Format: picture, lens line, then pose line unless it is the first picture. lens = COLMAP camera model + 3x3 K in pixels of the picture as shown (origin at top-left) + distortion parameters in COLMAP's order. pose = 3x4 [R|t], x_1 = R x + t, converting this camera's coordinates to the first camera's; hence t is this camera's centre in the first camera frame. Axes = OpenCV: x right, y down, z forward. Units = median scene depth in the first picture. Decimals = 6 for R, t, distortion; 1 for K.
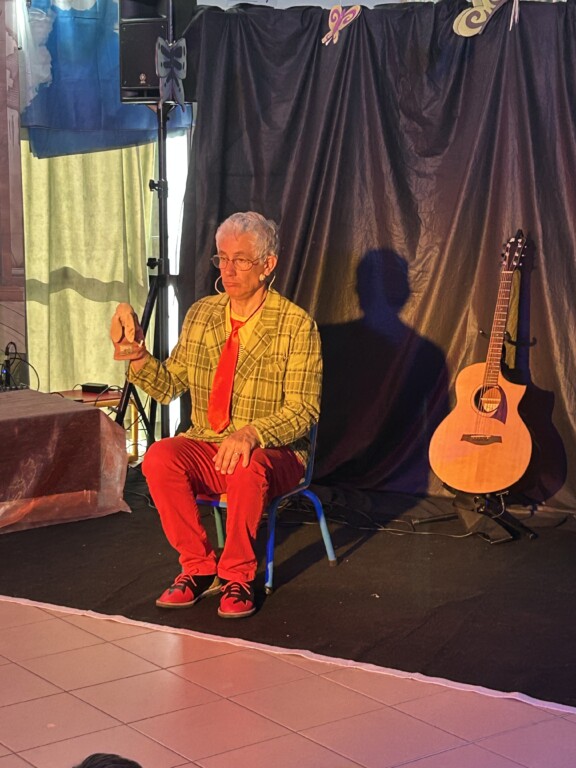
lens RADIAL K [[1587.0, 0, 291.3], [0, 1587.0, 379.7], [0, 0, 1]] dist [0.013928, 0.000000]
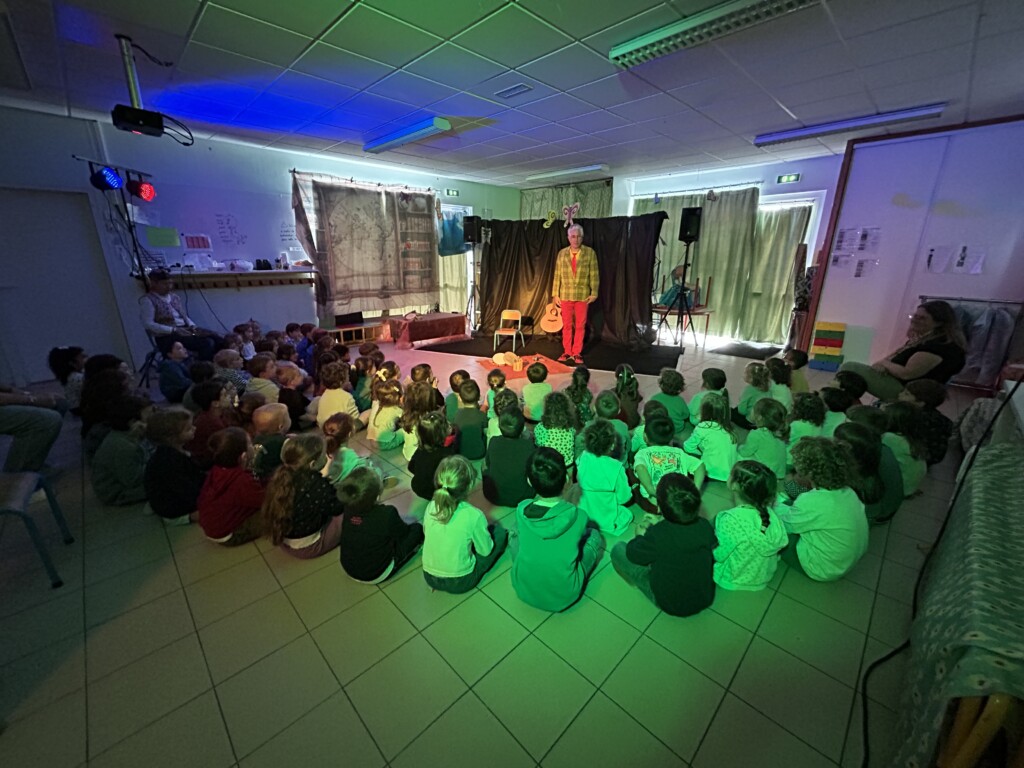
lens RADIAL K [[411.8, 0, 507.6], [0, 411.8, 383.9], [0, 0, 1]] dist [-0.000944, 0.000092]
pose [[0.991001, -0.035650, 0.129017, -0.142951], [0.014831, 0.987189, 0.158866, 0.023314], [-0.133027, -0.155523, 0.978834, -0.148491]]
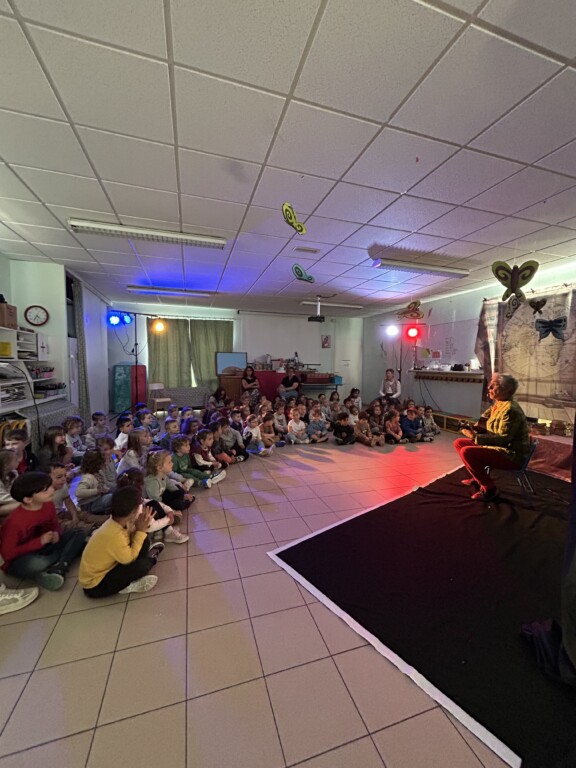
lens RADIAL K [[308.9, 0, 290.9], [0, 308.9, 382.4], [0, 0, 1]] dist [-0.000944, 0.000092]
pose [[-0.324429, 0.052808, -0.944435, 0.541915], [-0.149350, 0.983057, 0.106272, -0.075060], [0.934045, 0.175529, -0.311045, 0.642928]]
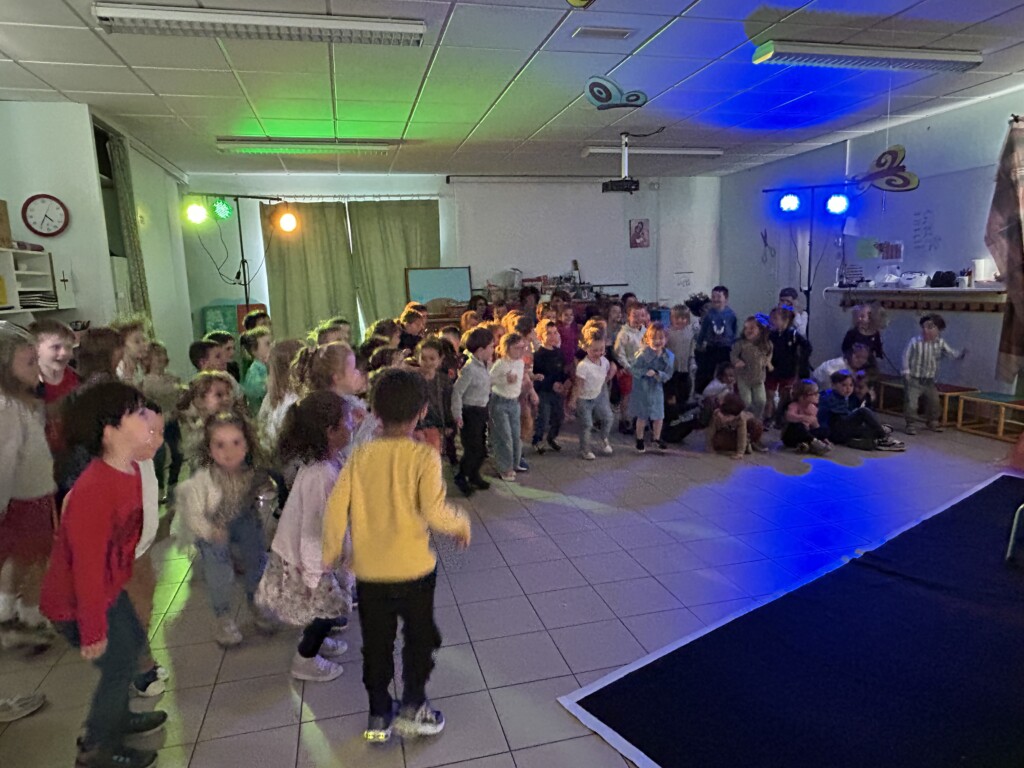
lens RADIAL K [[651.5, 0, 515.2], [0, 651.5, 389.2], [0, 0, 1]] dist [-0.004735, 0.001688]
pose [[-0.389695, 0.157379, -0.907397, 0.539310], [-0.099369, 0.972353, 0.211321, -0.079213], [0.915568, 0.172517, -0.363282, 0.630774]]
